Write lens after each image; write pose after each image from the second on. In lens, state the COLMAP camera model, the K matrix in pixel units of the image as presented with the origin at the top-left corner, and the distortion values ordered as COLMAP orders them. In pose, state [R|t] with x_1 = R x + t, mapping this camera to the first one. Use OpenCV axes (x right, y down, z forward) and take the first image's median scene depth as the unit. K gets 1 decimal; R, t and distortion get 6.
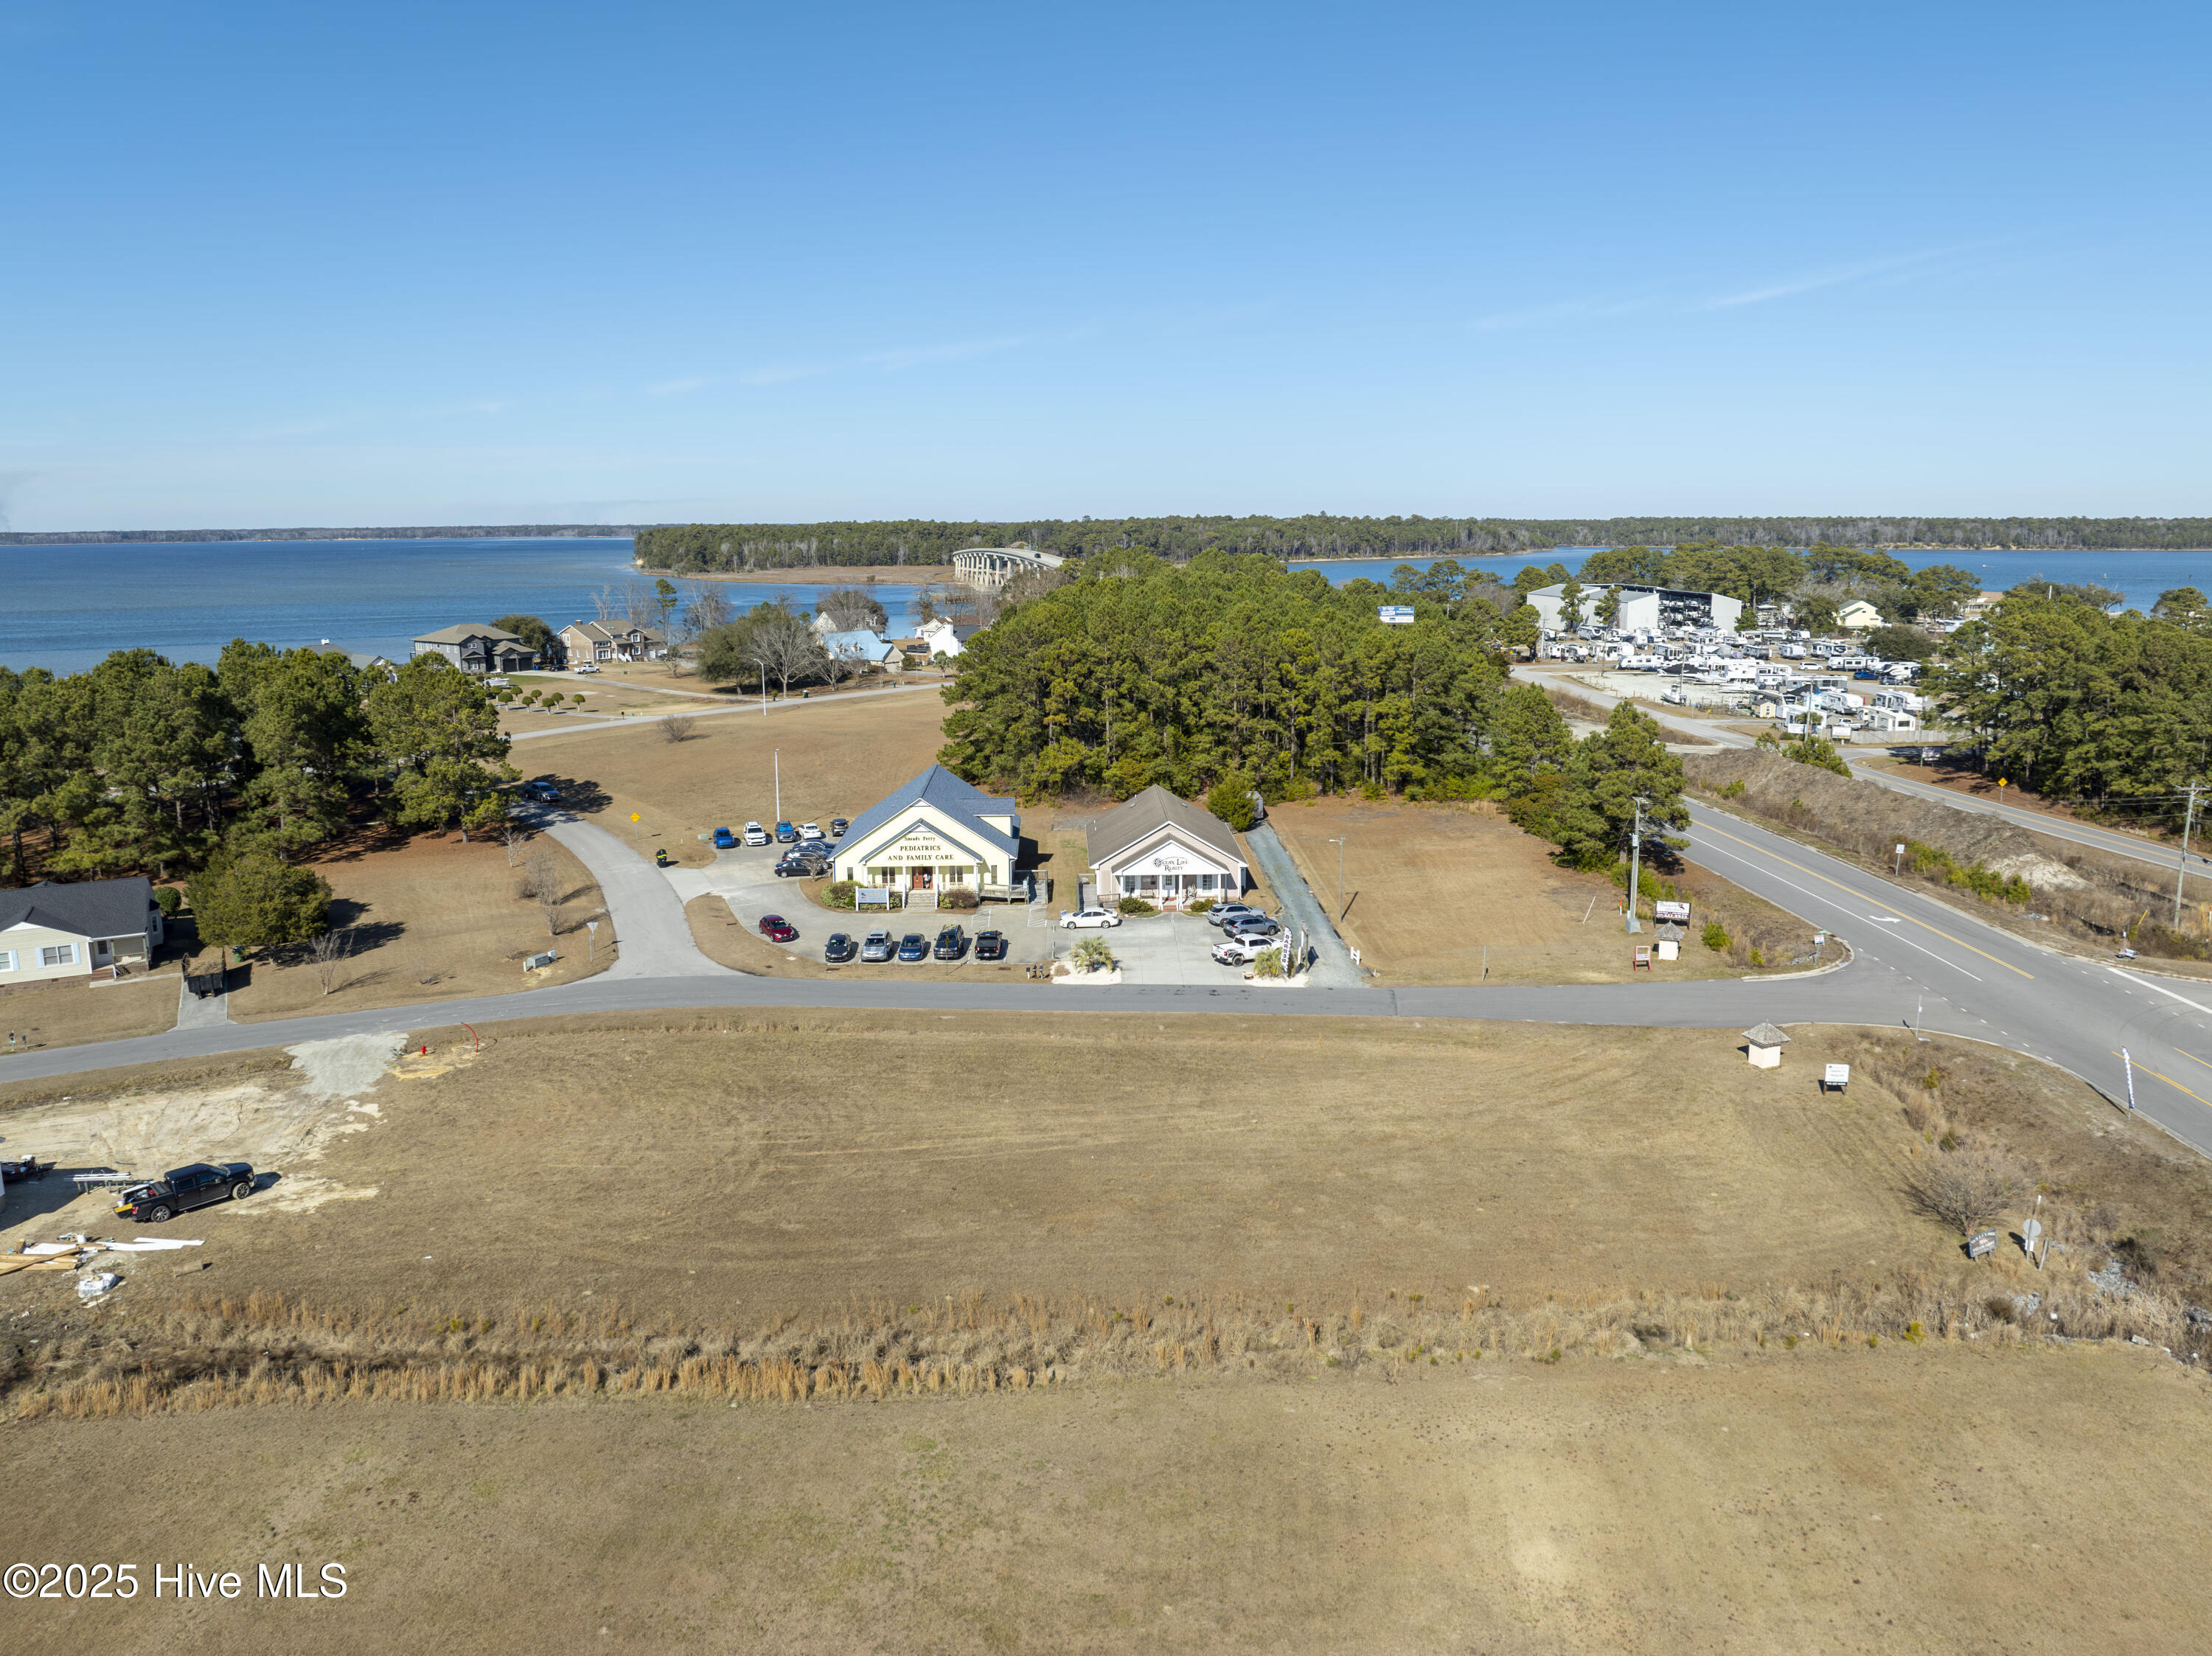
lens RADIAL K [[1555.7, 0, 1117.7], [0, 1555.7, 797.8], [0, 0, 1]] dist [-0.030204, -0.010912]
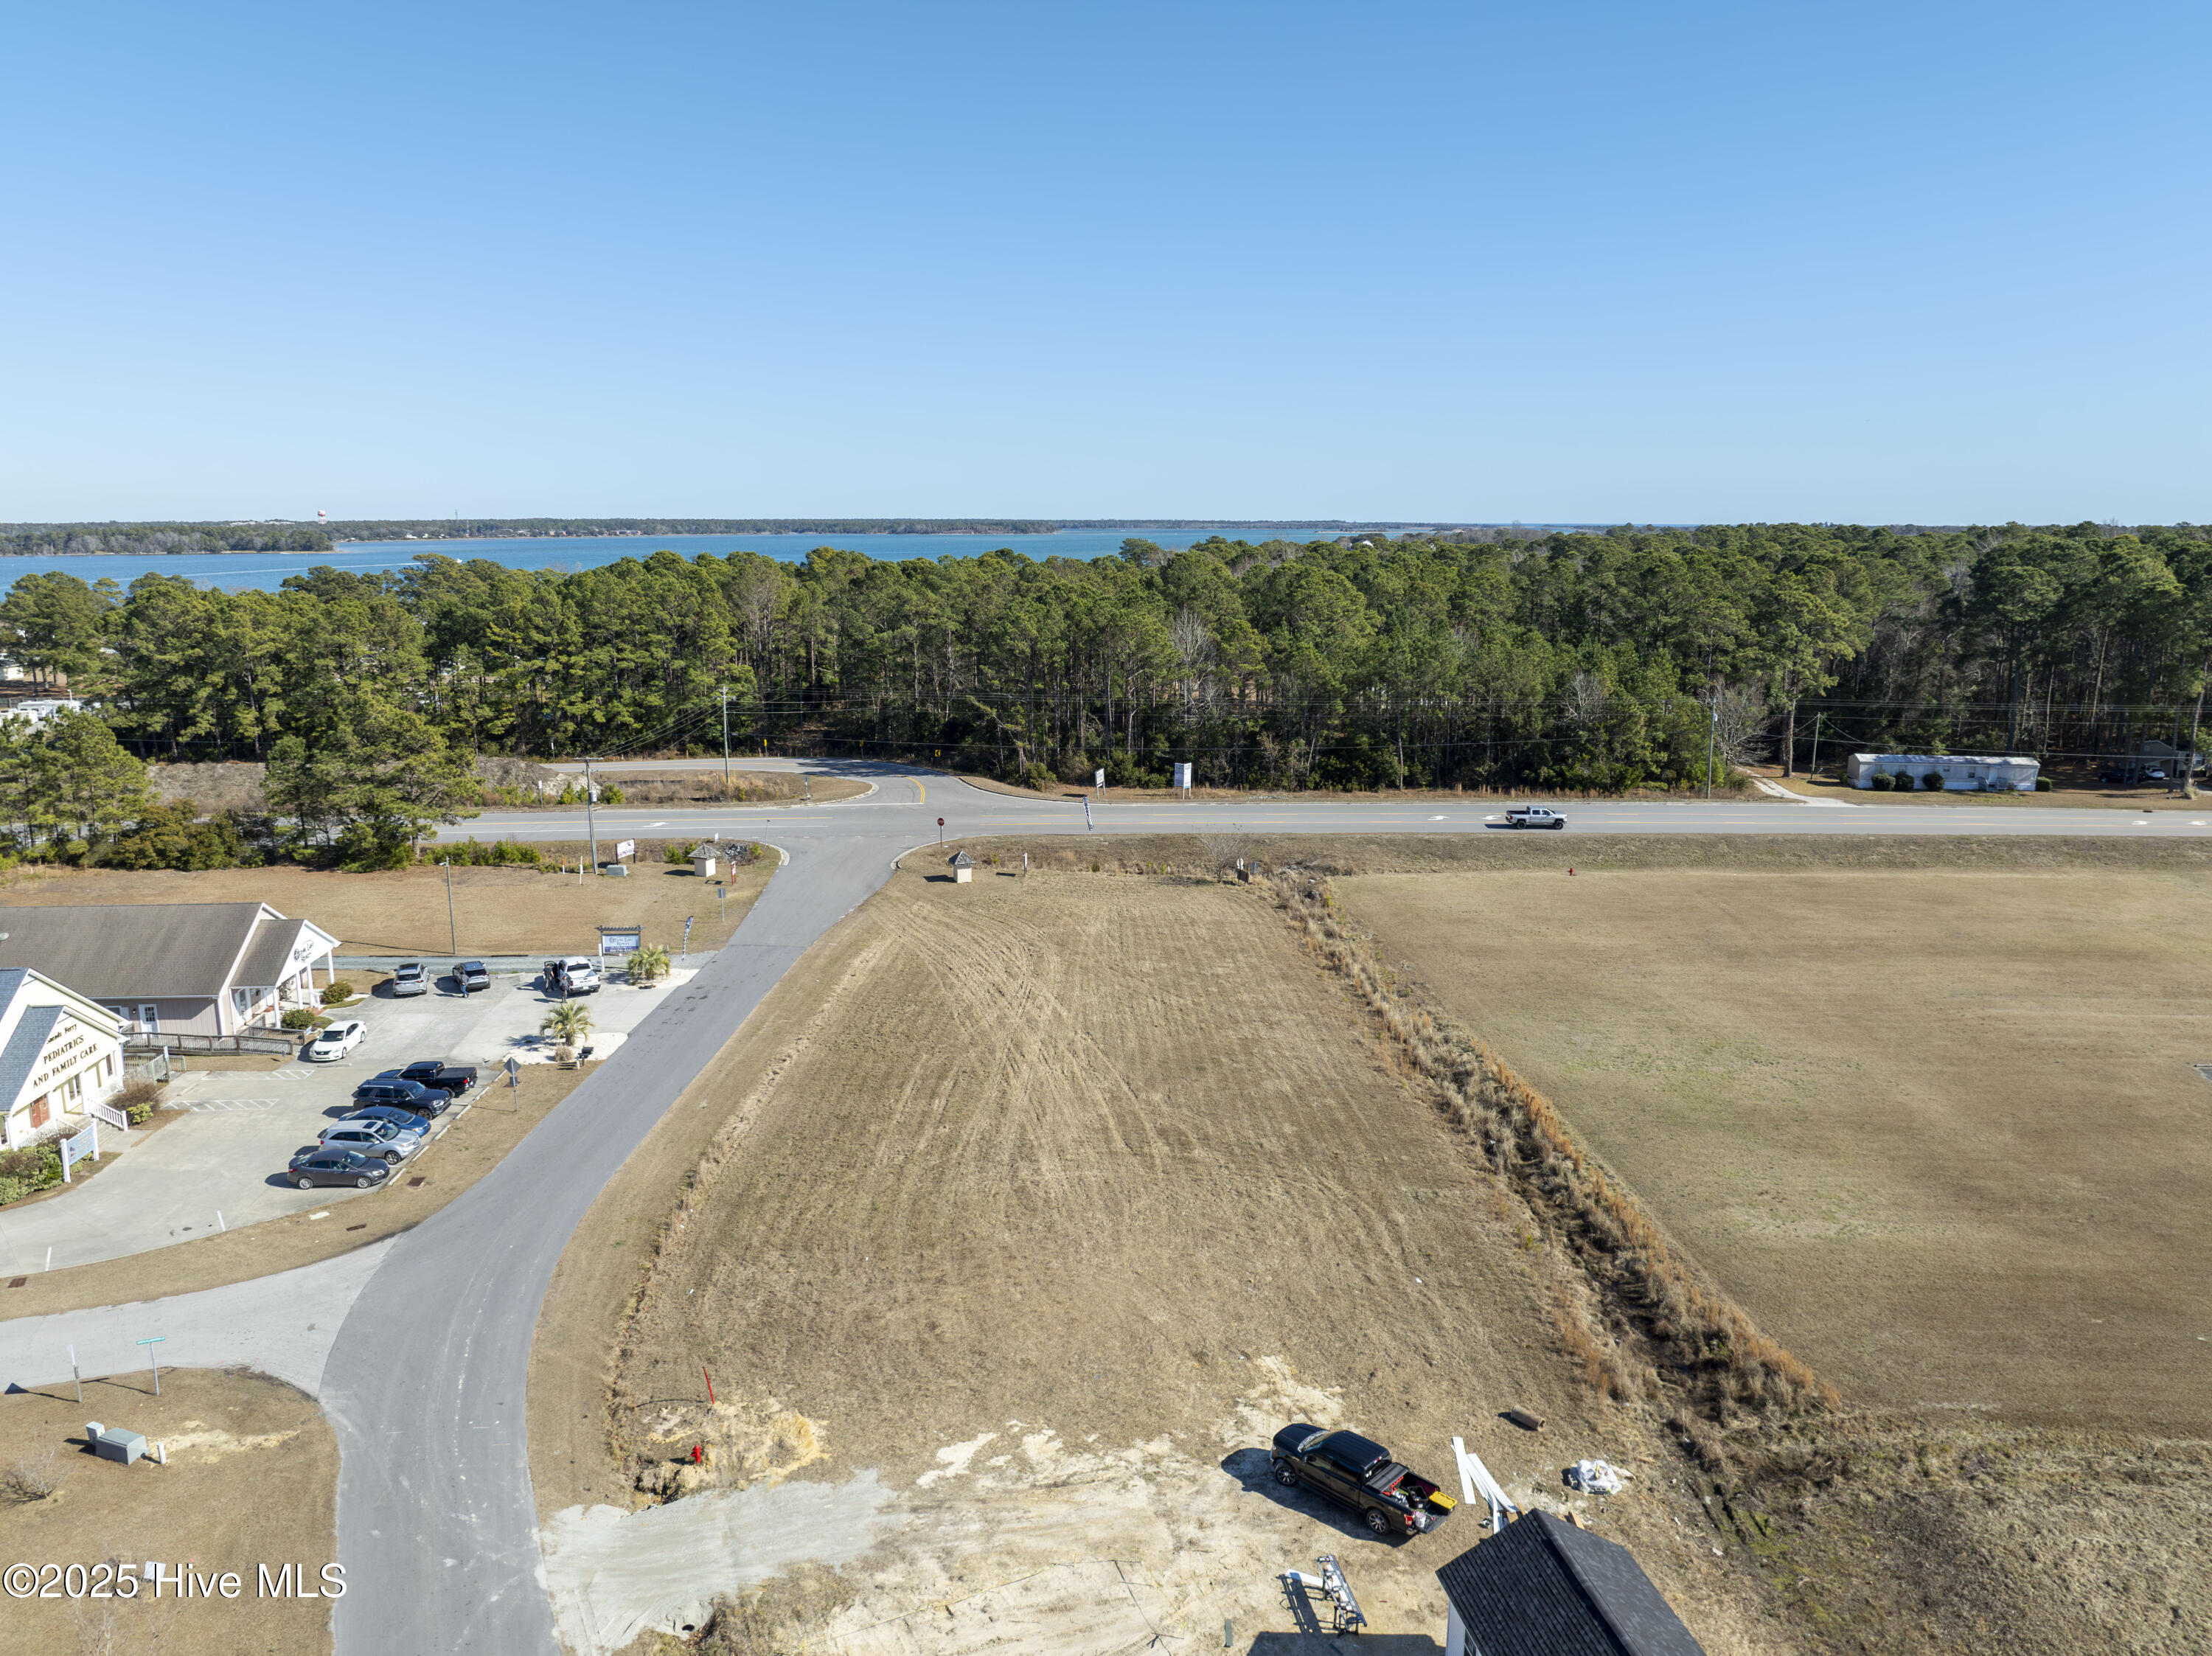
lens RADIAL K [[1555.7, 0, 1100.4], [0, 1555.7, 816.7], [0, 0, 1]] dist [-0.030204, -0.010912]
pose [[-0.036461, -0.182589, 0.982513, -0.687468], [0.174773, 0.966849, 0.186164, -0.090321], [-0.983933, 0.178505, -0.003341, 0.606890]]
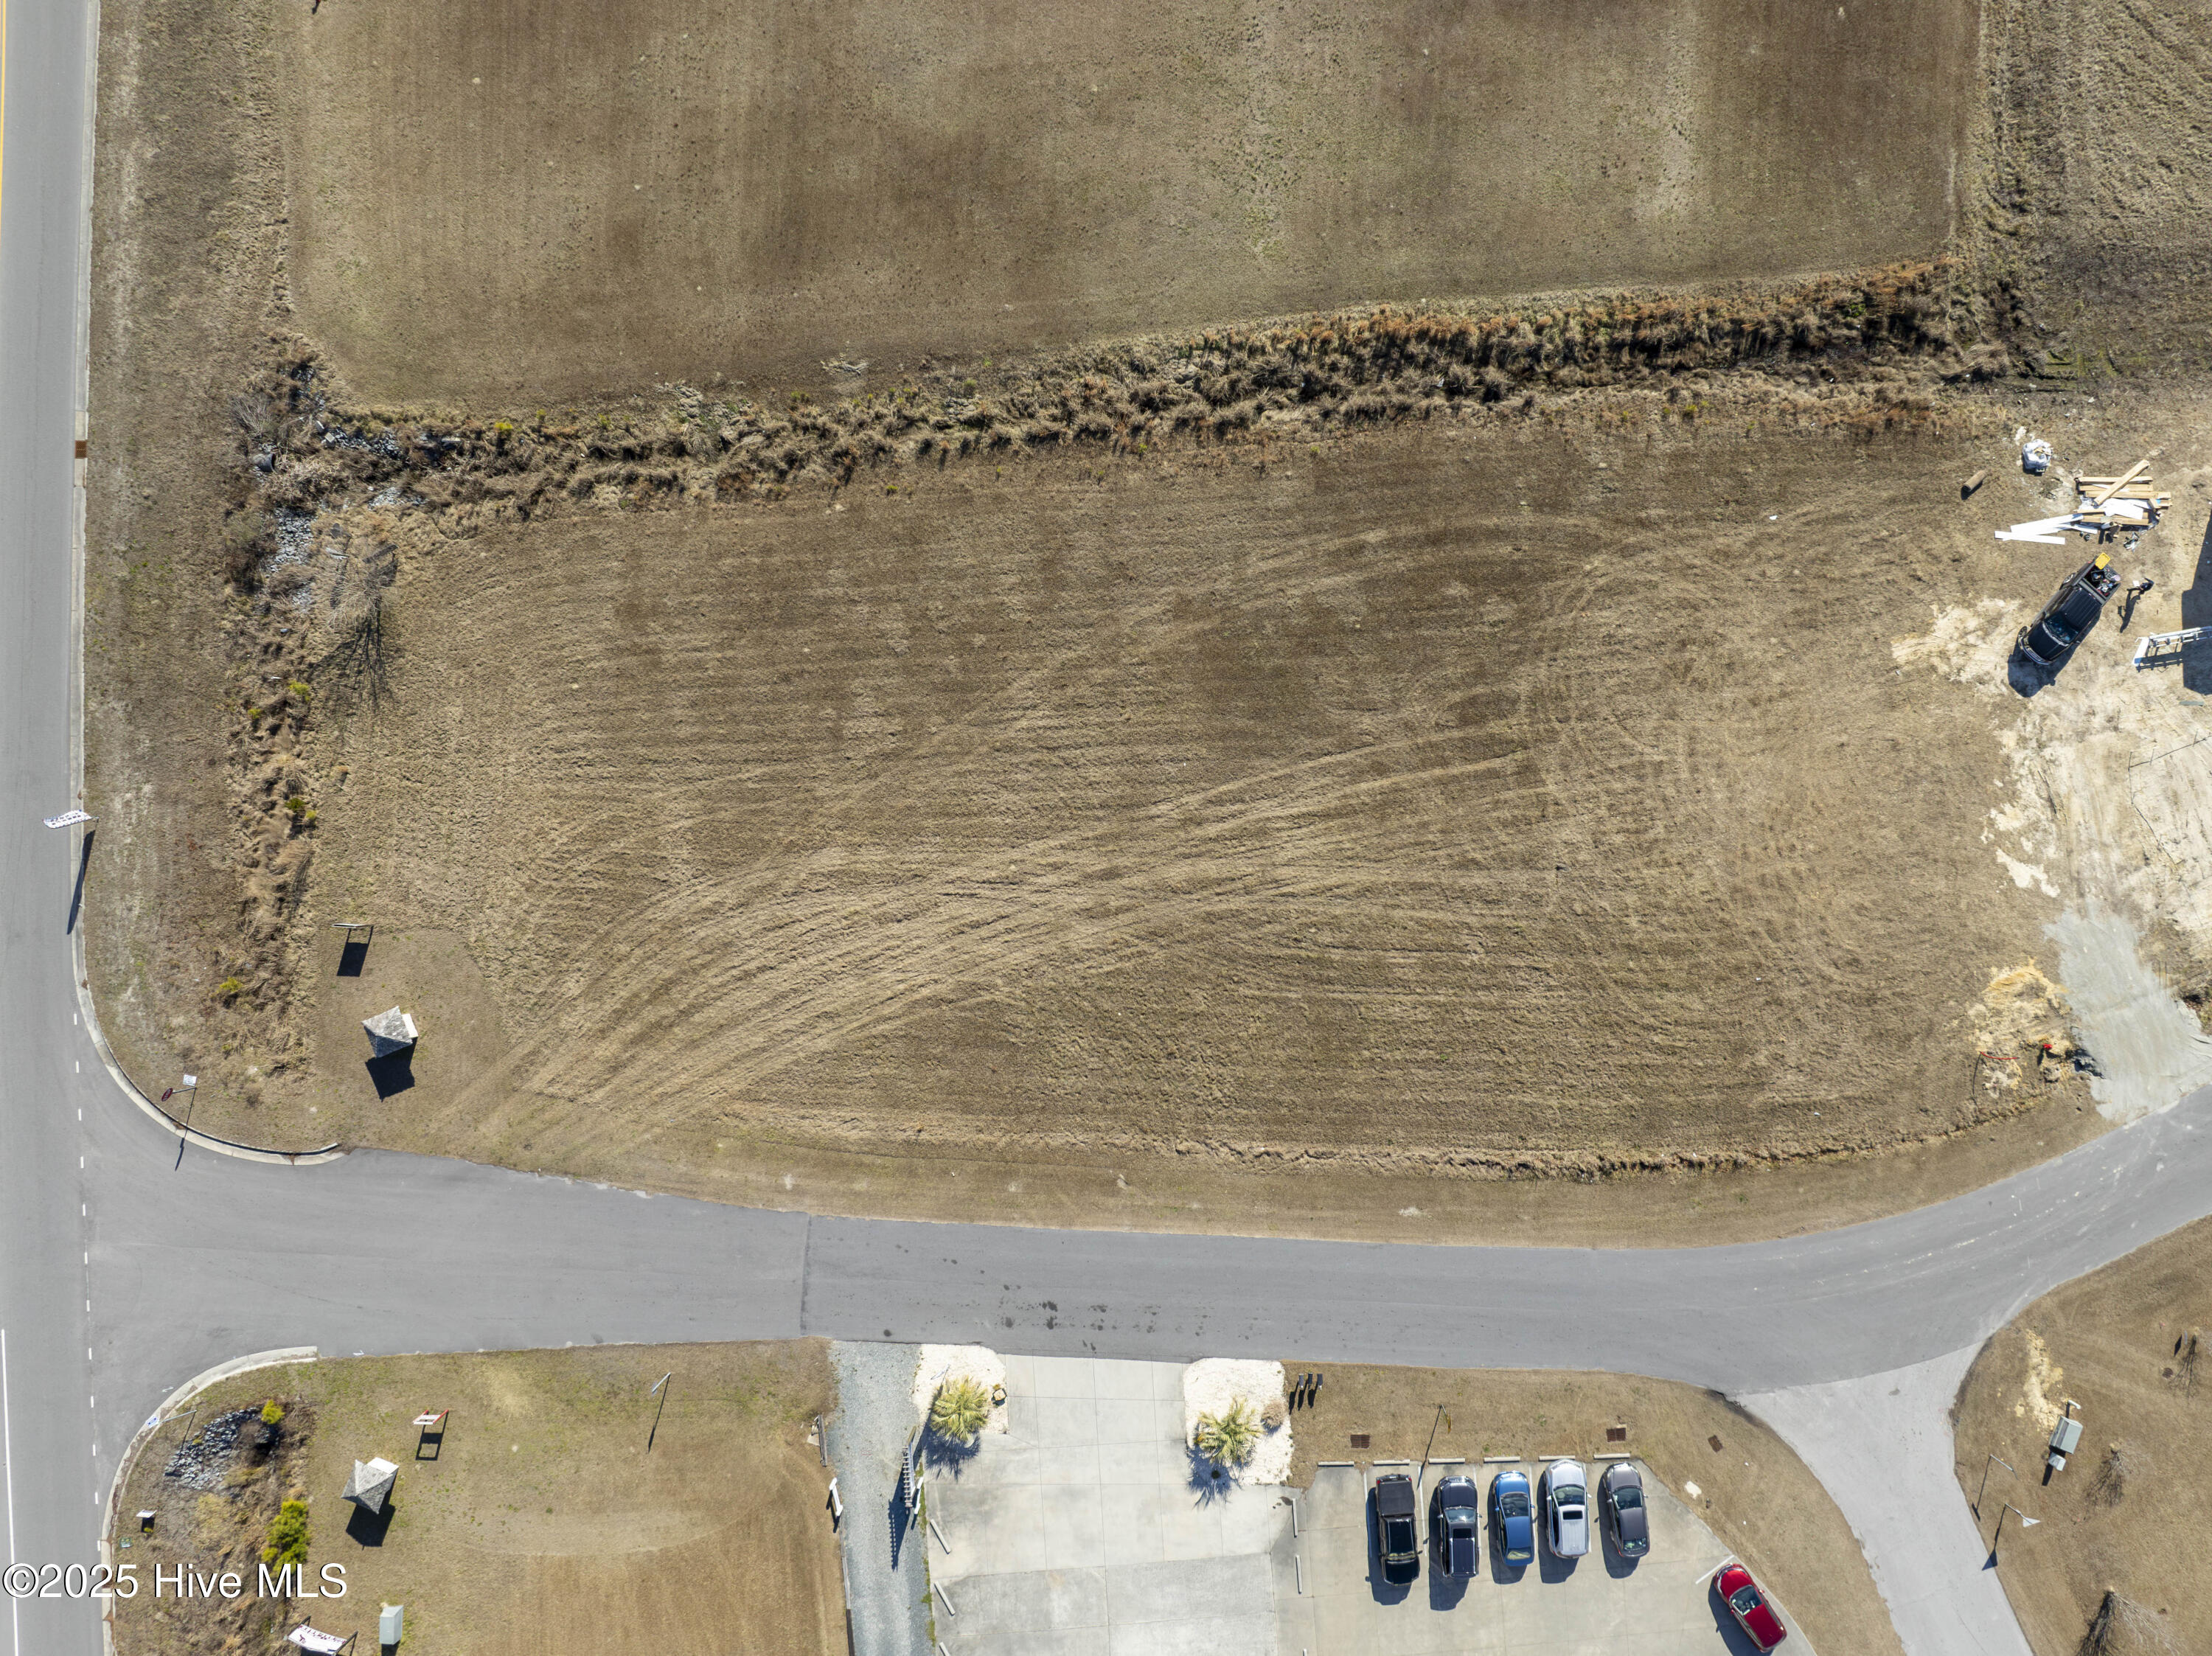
lens RADIAL K [[1555.7, 0, 1098.6], [0, 1555.7, 827.8], [0, 0, 1]] dist [-0.030204, -0.010912]
pose [[-0.998551, 0.048810, 0.022646, 0.010455], [0.014993, -0.151797, 0.988298, -0.444532], [0.051676, 0.987206, 0.150845, 0.547364]]
